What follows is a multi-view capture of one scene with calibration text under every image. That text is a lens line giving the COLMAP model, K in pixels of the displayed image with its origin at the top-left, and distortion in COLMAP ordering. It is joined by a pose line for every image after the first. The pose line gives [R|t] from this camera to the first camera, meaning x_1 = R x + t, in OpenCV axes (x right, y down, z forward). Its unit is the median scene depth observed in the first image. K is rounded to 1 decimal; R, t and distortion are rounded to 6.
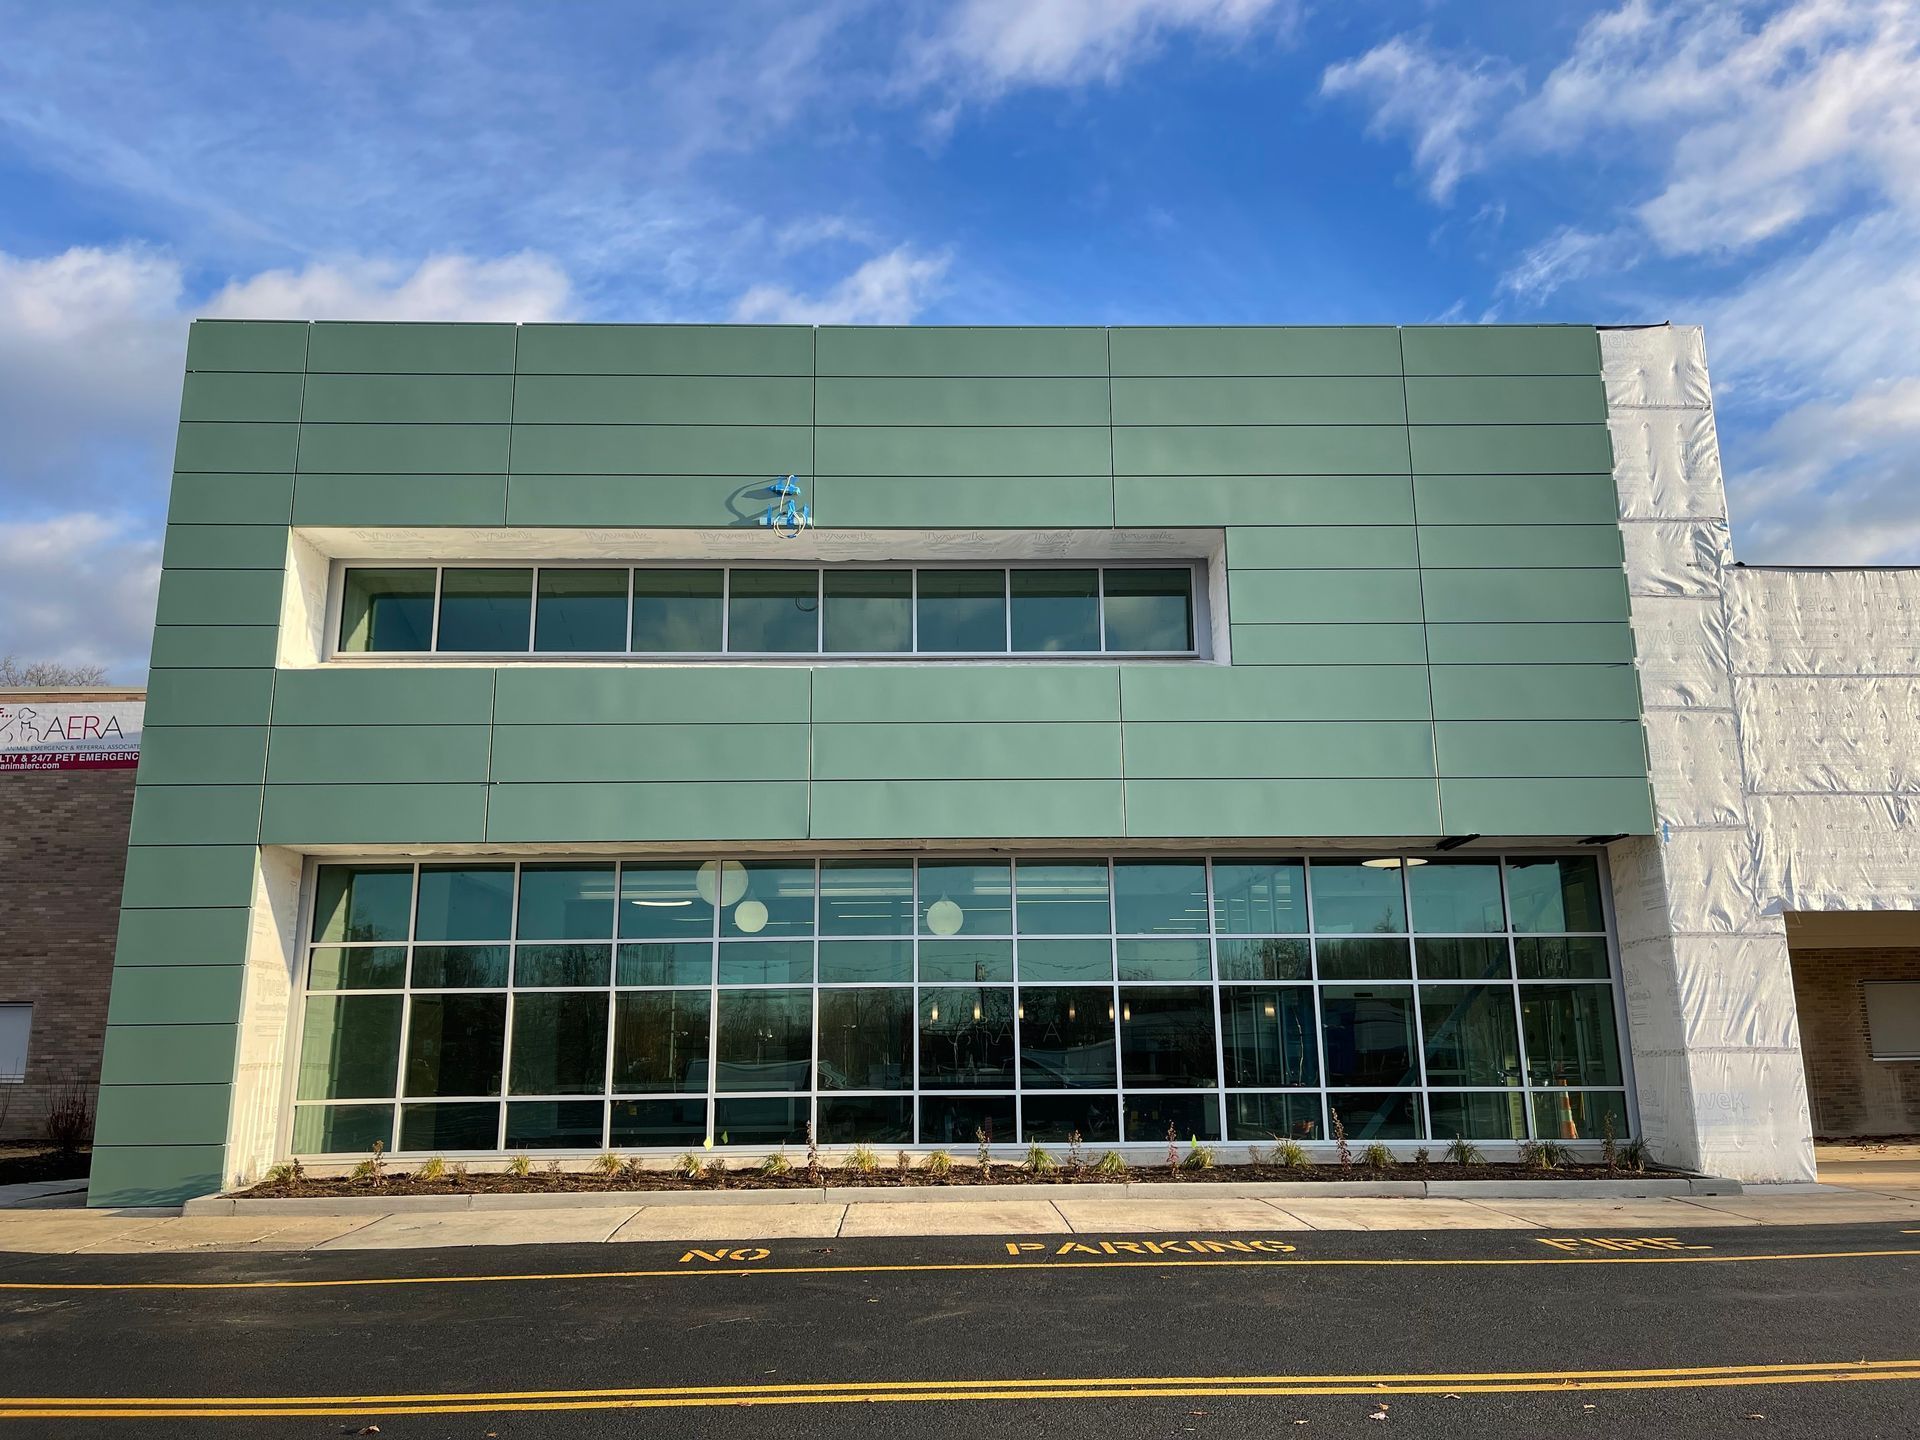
lens RADIAL K [[1465.3, 0, 960.0], [0, 1465.3, 720.0], [0, 0, 1]] dist [0.087650, -0.114310]
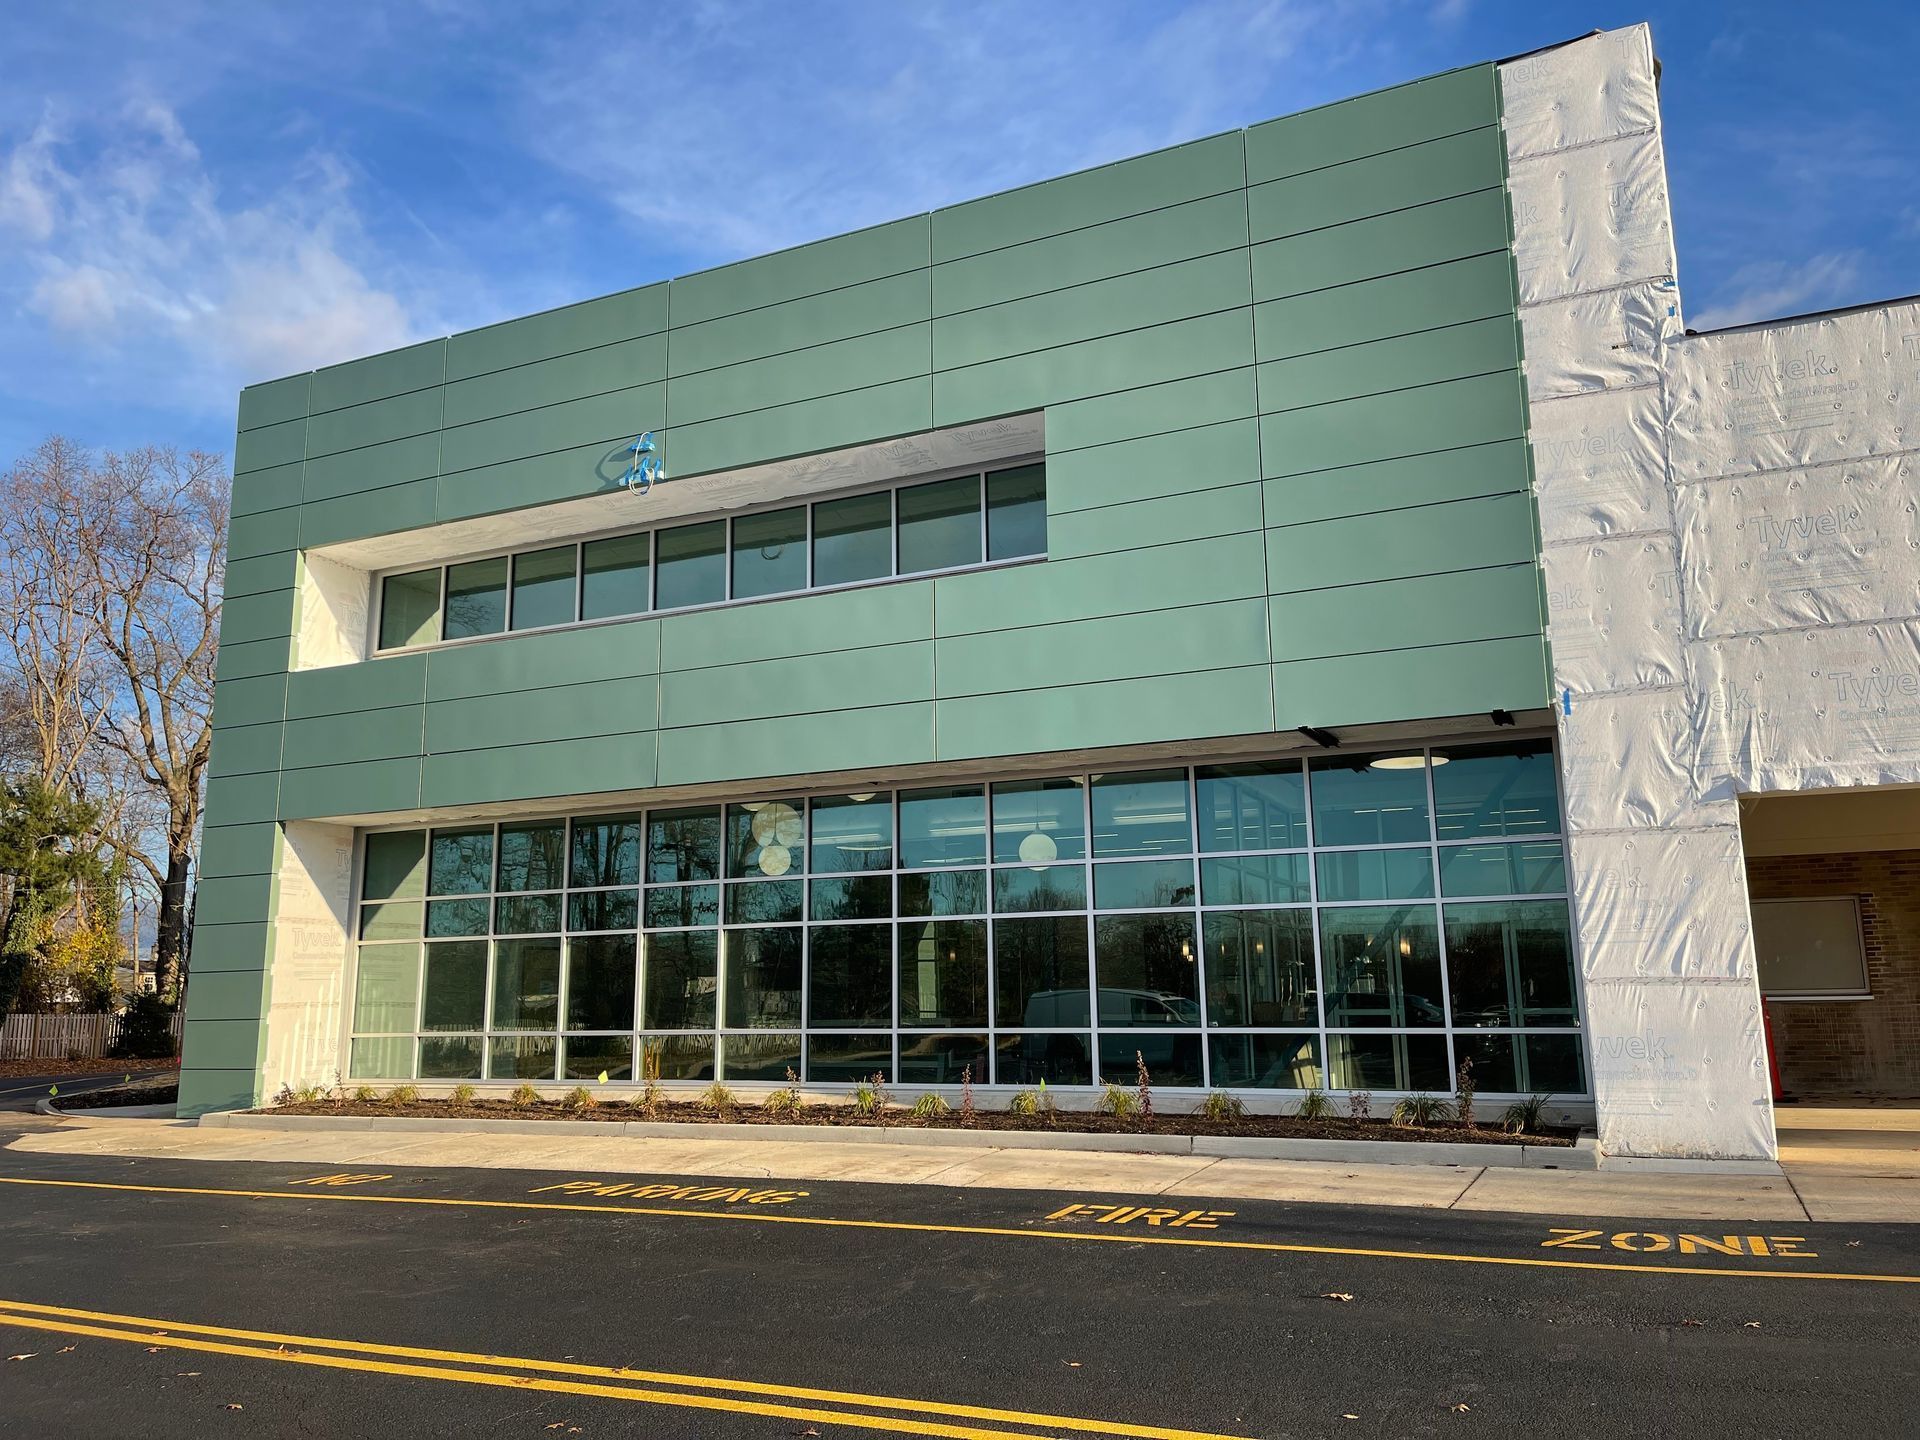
lens RADIAL K [[1465.3, 0, 960.0], [0, 1465.3, 720.0], [0, 0, 1]] dist [0.087650, -0.114310]
pose [[0.893255, -0.085954, -0.441258, 0.516542], [0.102919, 0.994583, 0.014604, 0.039723], [0.437612, -0.058459, 0.897262, 0.165116]]
